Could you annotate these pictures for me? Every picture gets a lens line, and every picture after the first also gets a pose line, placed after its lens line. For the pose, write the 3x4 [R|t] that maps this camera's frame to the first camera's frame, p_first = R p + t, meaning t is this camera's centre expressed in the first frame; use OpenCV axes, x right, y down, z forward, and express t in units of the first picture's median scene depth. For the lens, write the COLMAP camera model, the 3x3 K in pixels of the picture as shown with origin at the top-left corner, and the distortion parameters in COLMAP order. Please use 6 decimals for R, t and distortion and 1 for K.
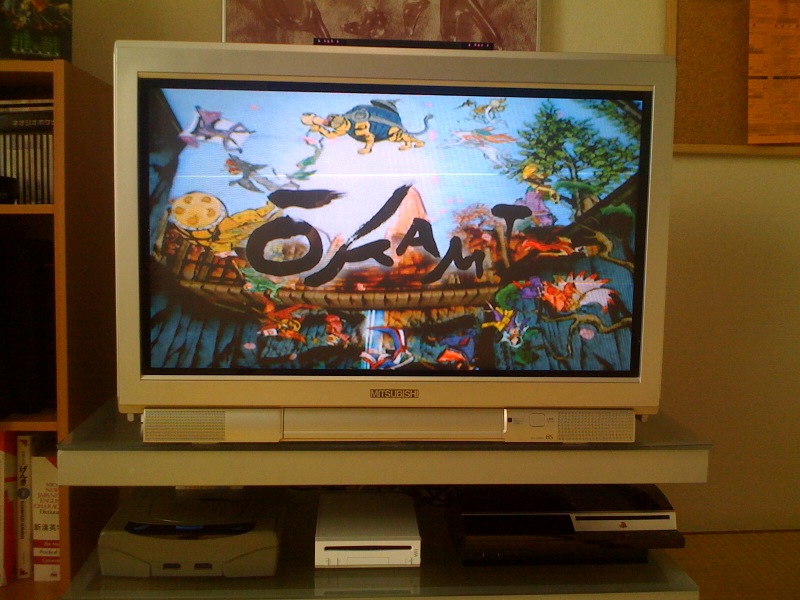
lens RADIAL K [[837.4, 0, 400.0], [0, 837.4, 300.0], [0, 0, 1]] dist [0.005192, -0.118209]
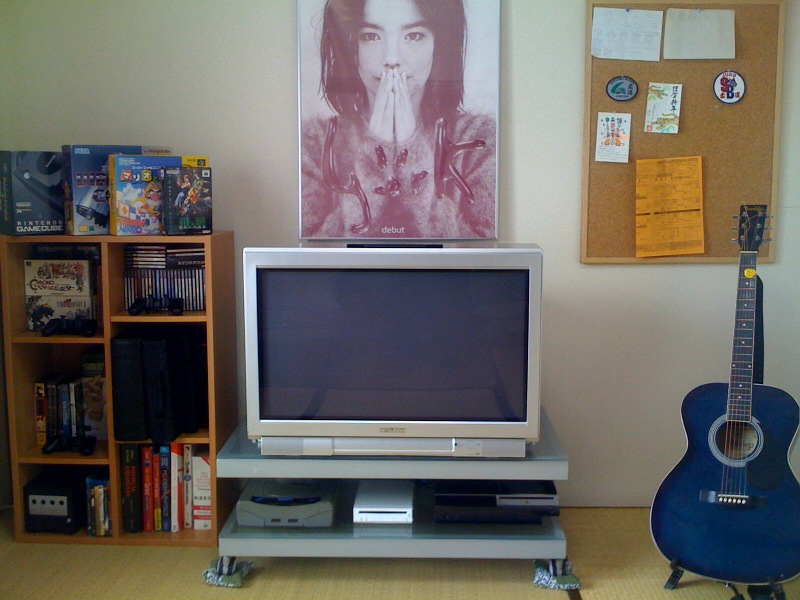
lens RADIAL K [[837.4, 0, 400.0], [0, 837.4, 300.0], [0, 0, 1]] dist [0.005192, -0.118209]
pose [[0.995444, -0.006541, -0.095127, 0.170045], [0.009879, 0.999350, 0.034660, -0.218311], [0.094839, -0.035442, 0.994862, -0.759023]]
